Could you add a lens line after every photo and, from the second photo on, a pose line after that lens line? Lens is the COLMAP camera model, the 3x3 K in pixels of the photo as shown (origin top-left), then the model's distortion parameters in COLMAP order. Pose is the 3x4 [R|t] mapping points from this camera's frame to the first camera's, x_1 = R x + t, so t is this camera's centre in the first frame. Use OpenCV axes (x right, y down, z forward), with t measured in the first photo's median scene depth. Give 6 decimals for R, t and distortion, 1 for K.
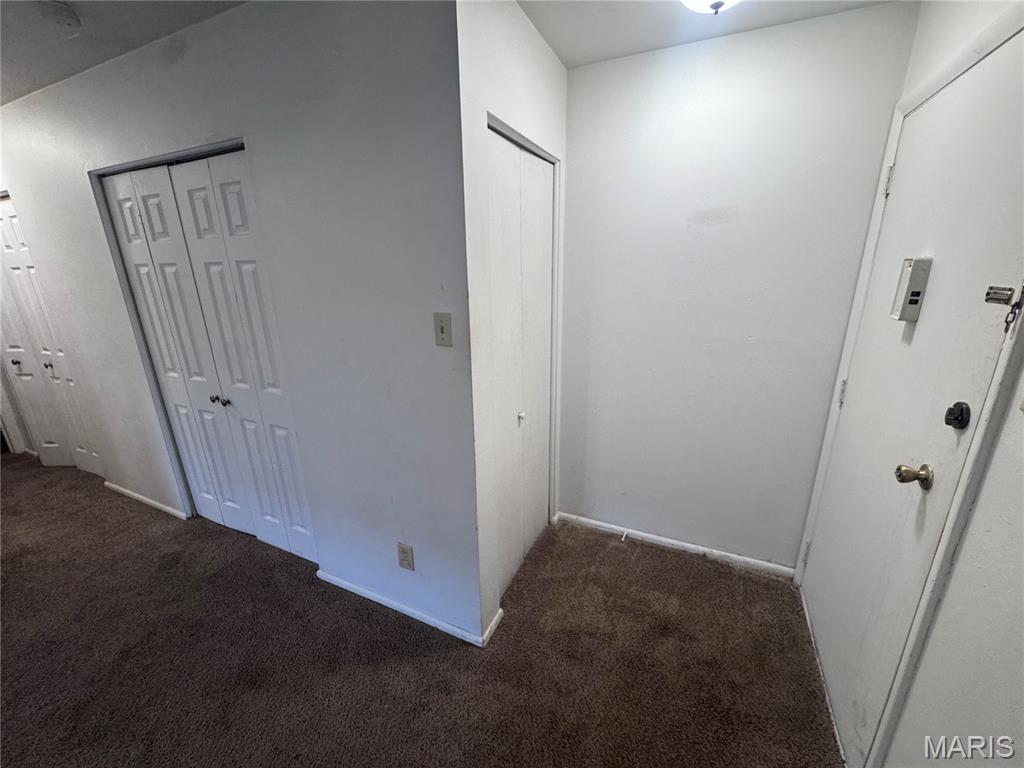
lens RADIAL K [[407.7, 0, 510.3], [0, 407.7, 386.2], [0, 0, 1]] dist [-0.007432, 0.000710]
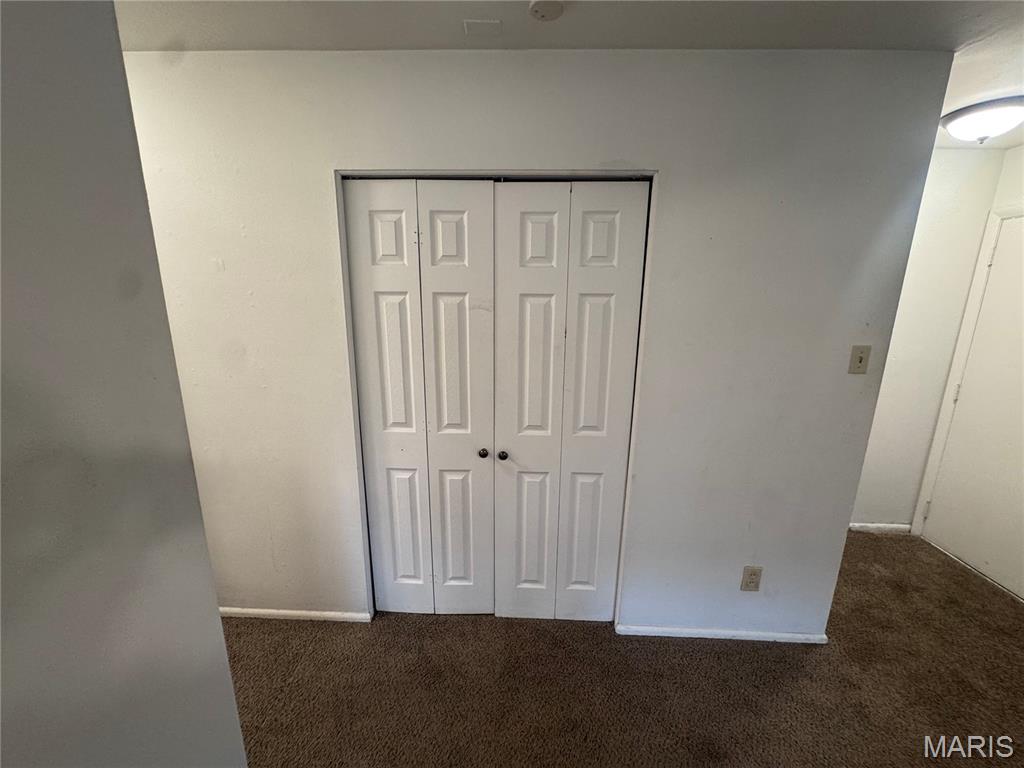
lens RADIAL K [[407.7, 0, 508.5], [0, 407.7, 385.1], [0, 0, 1]] dist [-0.007432, 0.000710]
pose [[0.923838, -0.060118, 0.378034, -1.085164], [0.086510, 0.994829, -0.053208, -0.064333], [-0.372881, 0.081860, 0.924261, 0.214789]]
